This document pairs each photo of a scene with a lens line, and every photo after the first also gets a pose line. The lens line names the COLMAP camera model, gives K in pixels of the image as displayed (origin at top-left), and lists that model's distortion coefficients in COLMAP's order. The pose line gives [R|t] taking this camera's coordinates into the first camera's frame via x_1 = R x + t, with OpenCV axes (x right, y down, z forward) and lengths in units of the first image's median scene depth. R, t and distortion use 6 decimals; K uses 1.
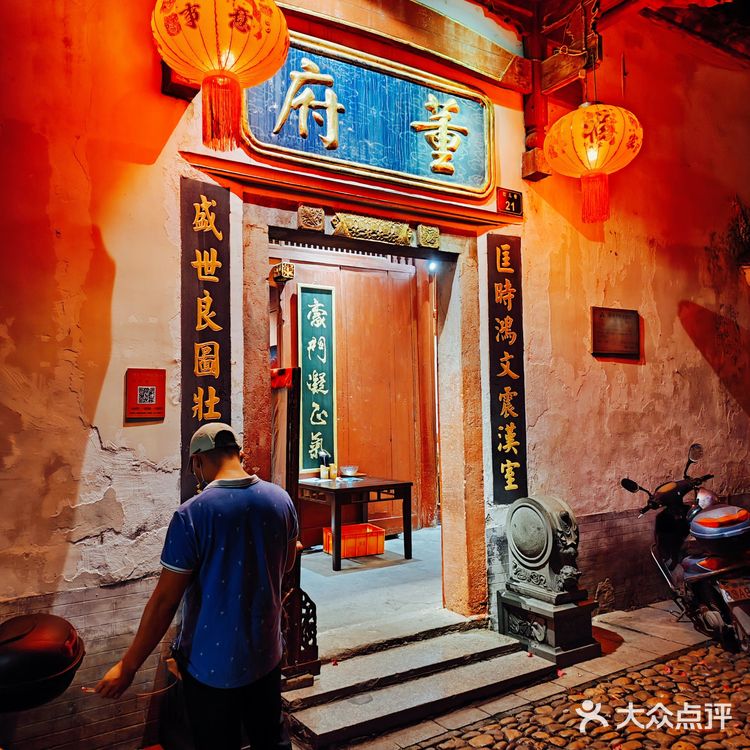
lens RADIAL K [[694.3, 0, 375.0], [0, 694.3, 375.0], [0, 0, 1]] dist [0.015268, 0.016466]
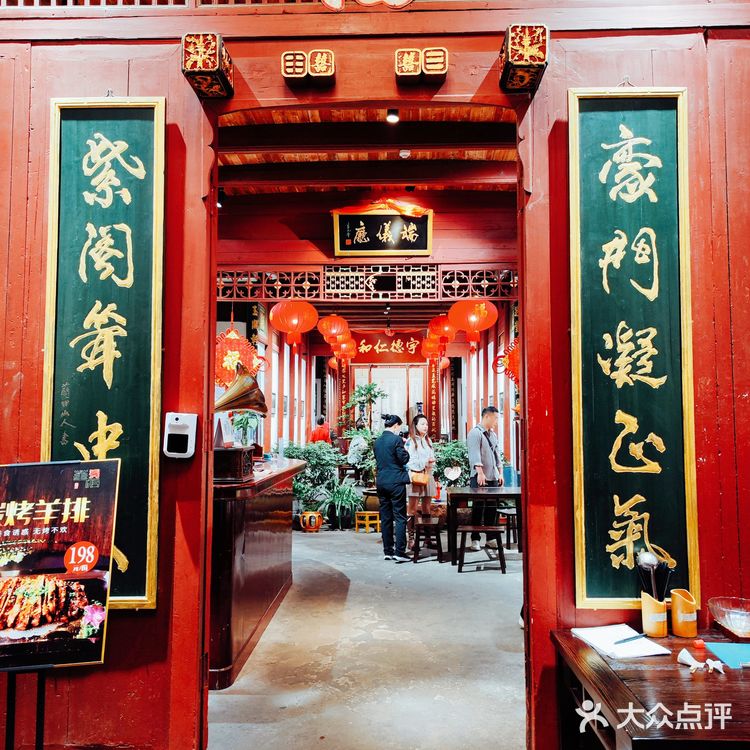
lens RADIAL K [[694.3, 0, 375.0], [0, 694.3, 375.0], [0, 0, 1]] dist [0.015268, 0.016466]
pose [[0.821780, -0.017433, -0.569538, 0.018741], [0.018270, 0.999824, -0.004241, 0.029199], [0.569512, -0.006920, 0.821954, 0.914264]]
